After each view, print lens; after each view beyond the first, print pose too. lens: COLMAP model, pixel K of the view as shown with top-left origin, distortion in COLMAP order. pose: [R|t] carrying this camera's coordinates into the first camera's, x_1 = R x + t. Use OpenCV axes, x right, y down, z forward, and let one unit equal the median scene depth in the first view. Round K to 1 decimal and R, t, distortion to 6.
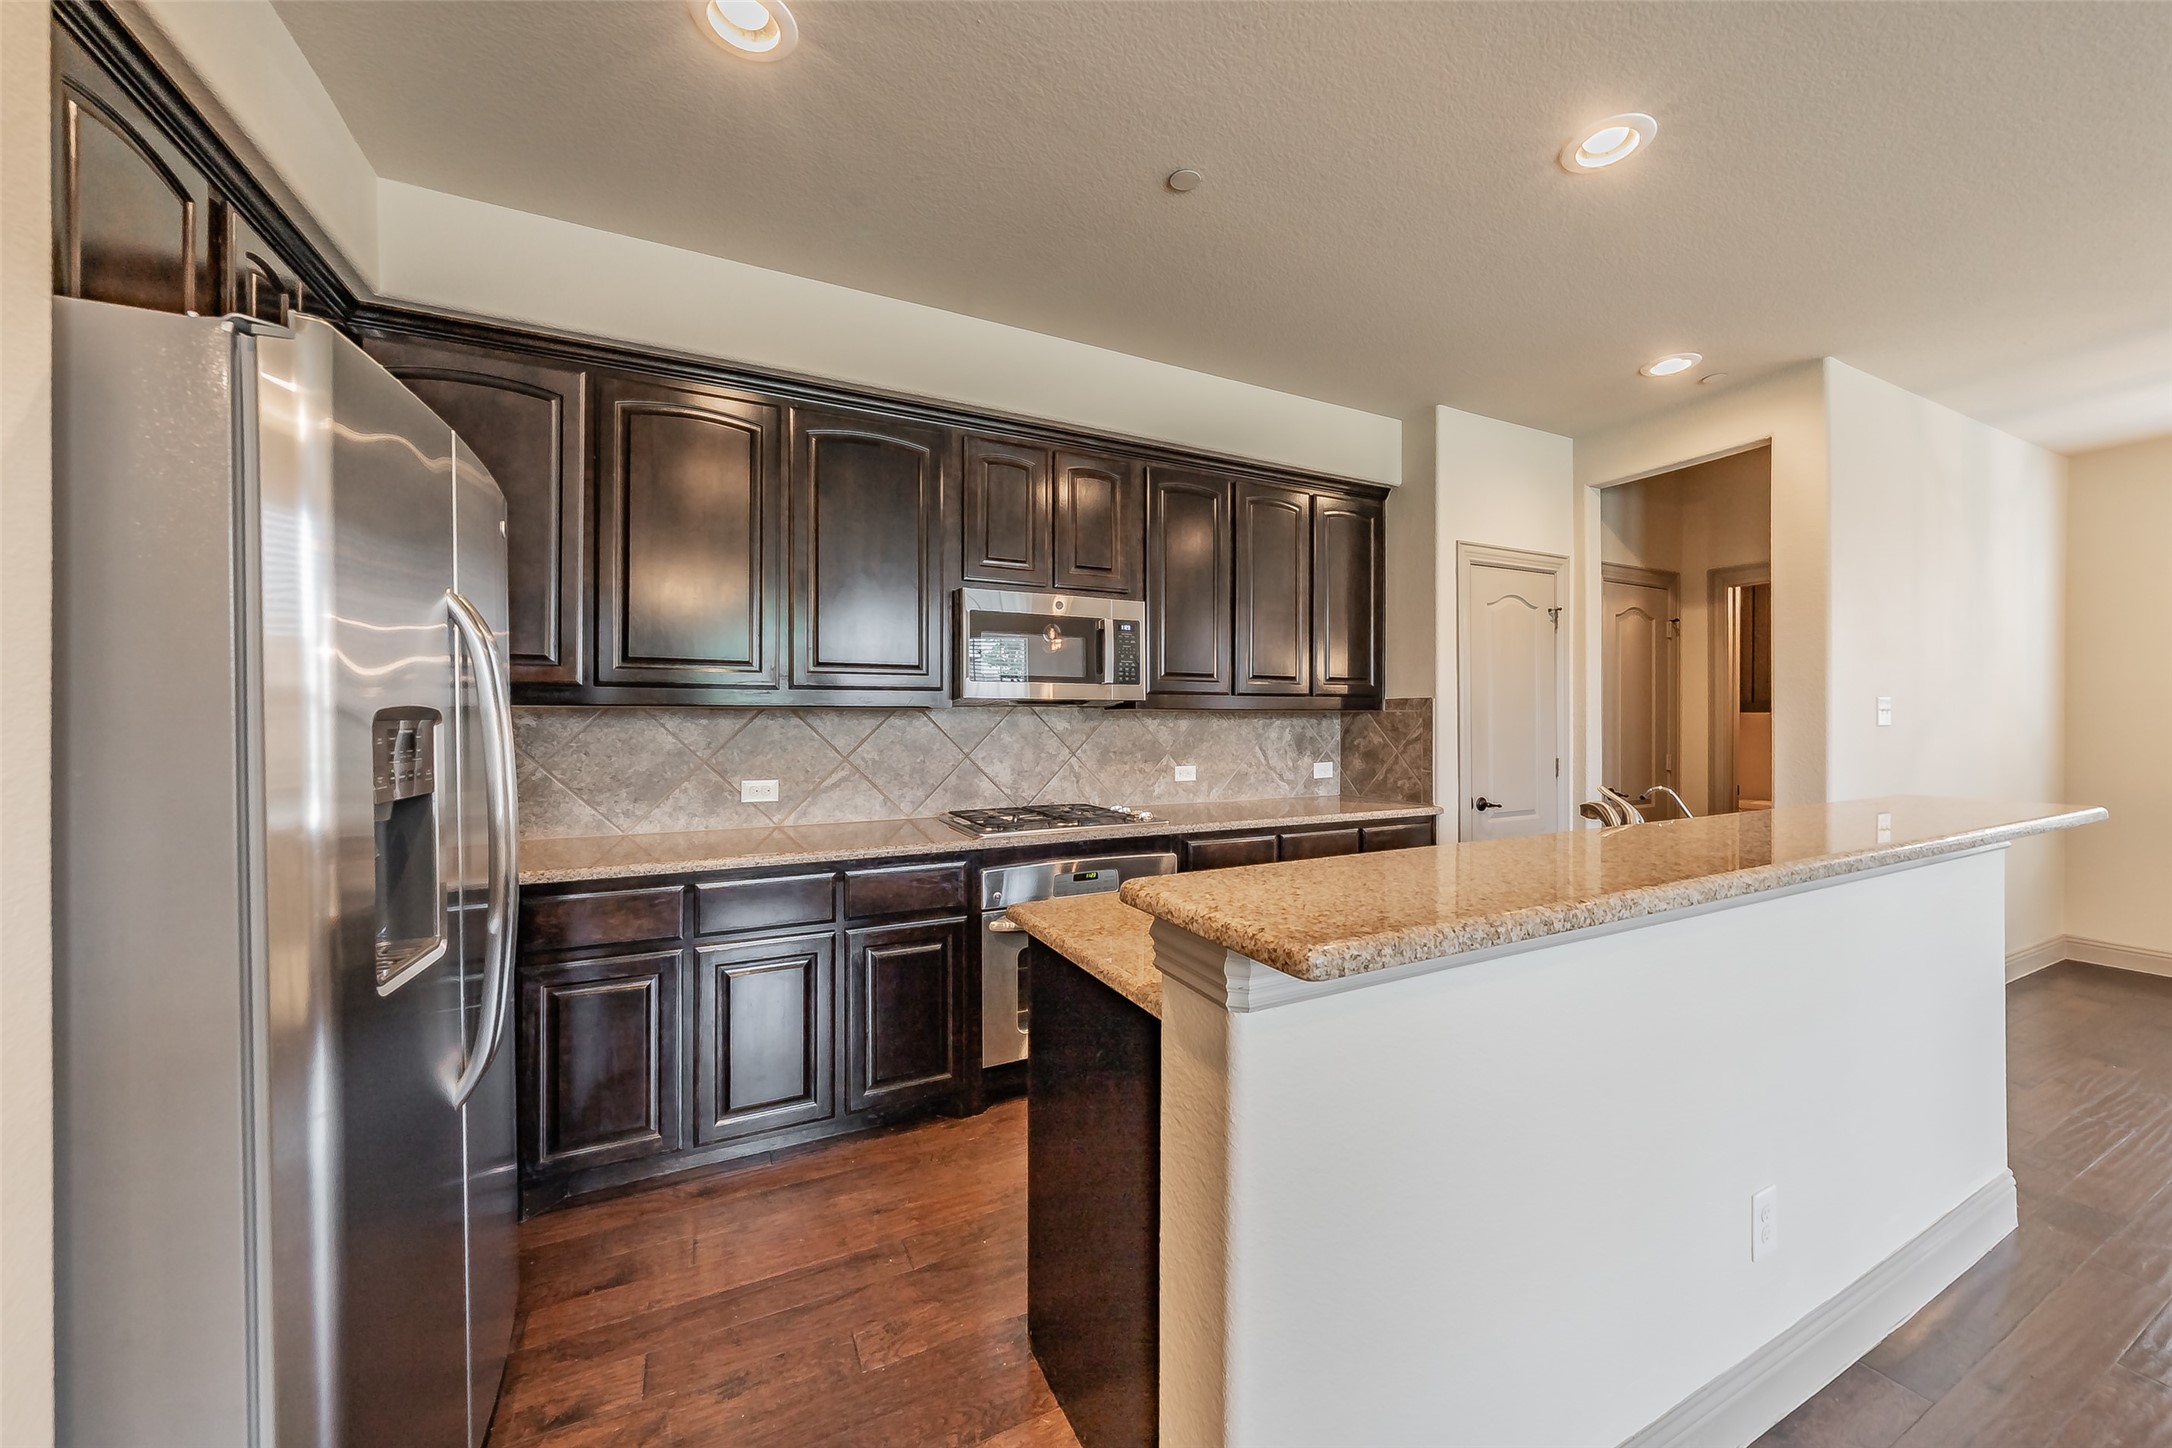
lens RADIAL K [[781.9, 0, 1115.1], [0, 781.9, 718.6], [0, 0, 1]] dist [0.001002, -0.000005]
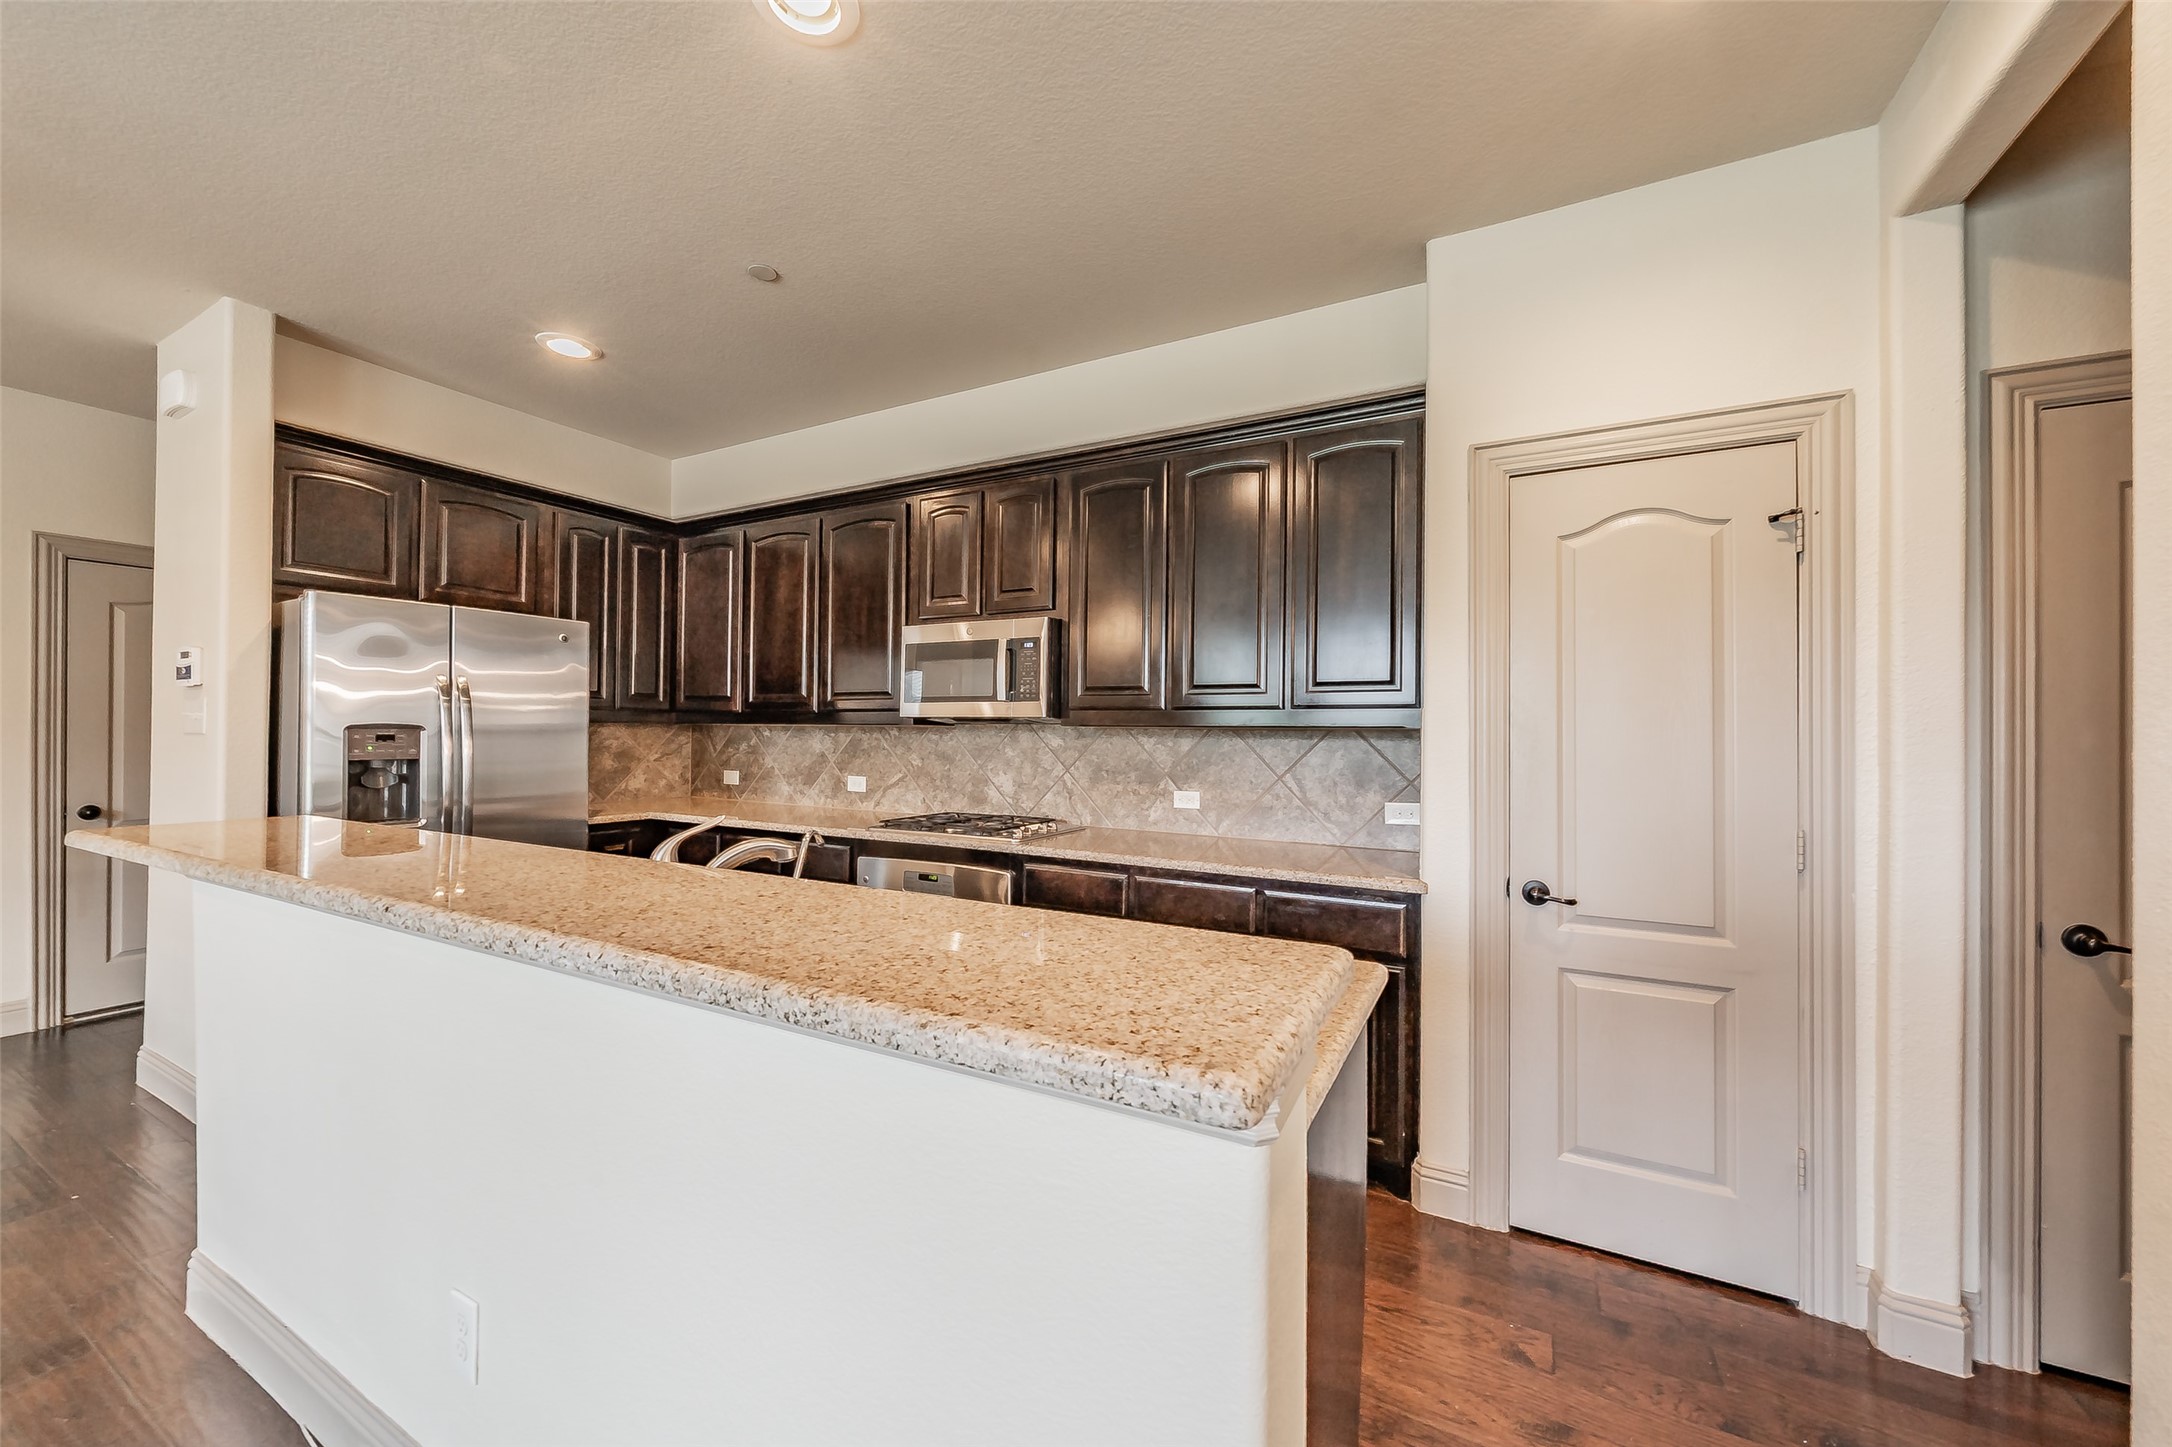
lens RADIAL K [[806.5, 0, 1109.5], [0, 806.5, 729.5], [0, 0, 1]] dist [-0.000106, -0.000068]
pose [[0.572899, 0.001583, -0.819625, 0.923719], [-0.010625, 0.999928, -0.005496, -0.002906], [0.819557, 0.011857, 0.572874, 0.490224]]
